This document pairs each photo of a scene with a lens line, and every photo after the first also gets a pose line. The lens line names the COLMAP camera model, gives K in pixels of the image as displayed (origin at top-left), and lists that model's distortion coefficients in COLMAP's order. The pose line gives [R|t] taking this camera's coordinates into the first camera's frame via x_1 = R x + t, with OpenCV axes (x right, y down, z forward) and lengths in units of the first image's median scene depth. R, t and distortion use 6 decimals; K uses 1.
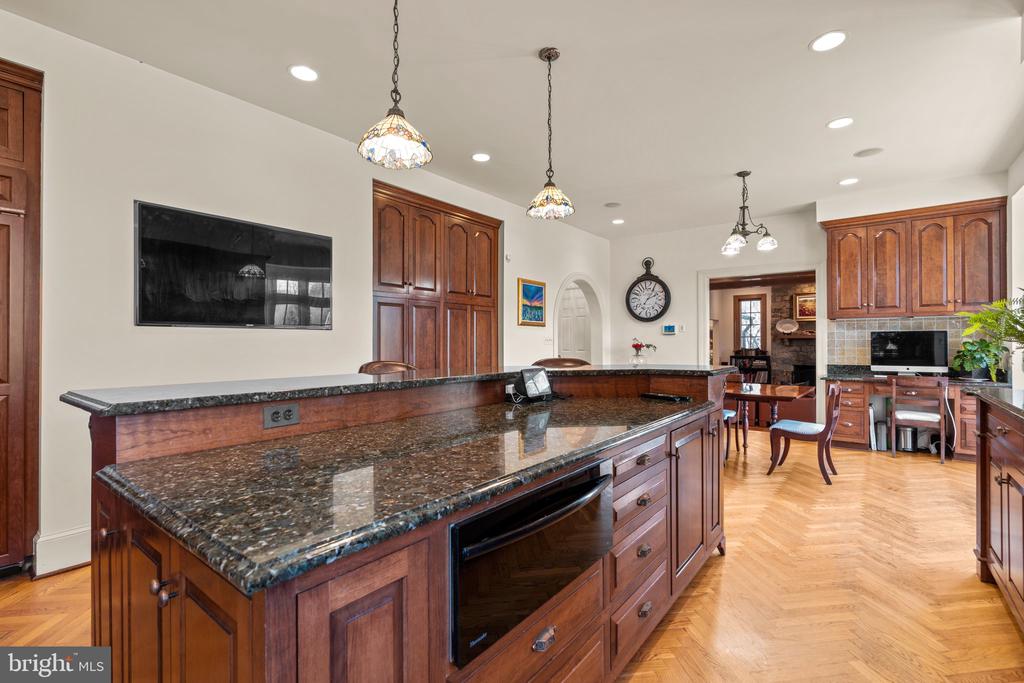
lens RADIAL K [[461.3, 0, 516.3], [0, 461.3, 341.7], [0, 0, 1]] dist [-0.005592, 0.001352]
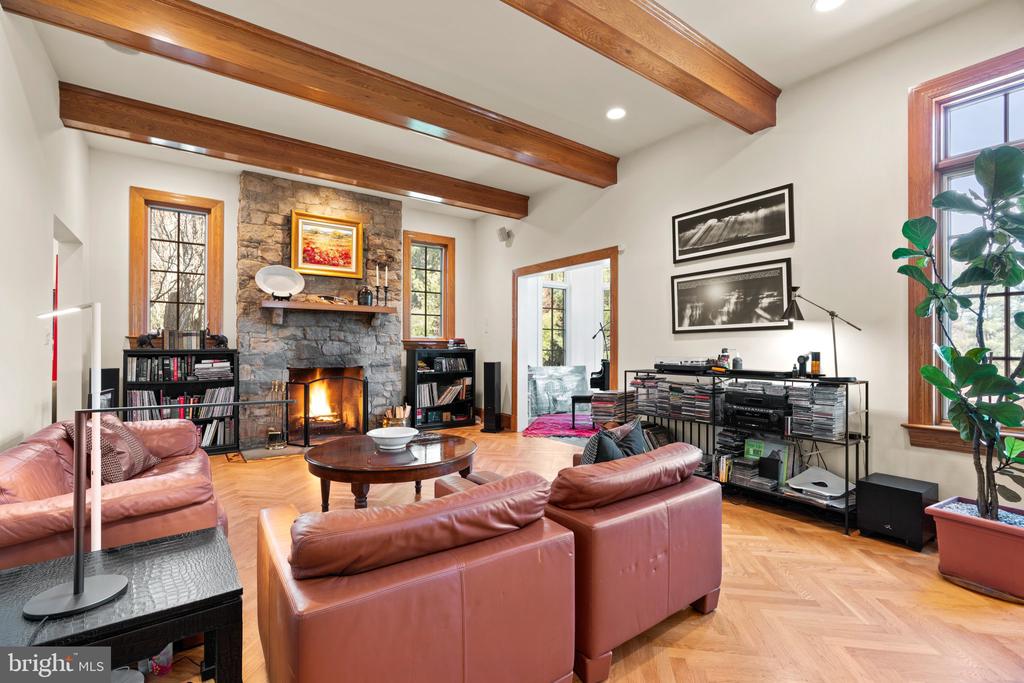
lens RADIAL K [[461.3, 0, 517.0], [0, 461.3, 344.5], [0, 0, 1]] dist [-0.005592, 0.001352]
pose [[0.272253, 0.008723, 0.962186, 0.380159], [-0.004321, 0.999960, -0.007843, 0.049831], [-0.962216, -0.002022, 0.272280, 1.116955]]
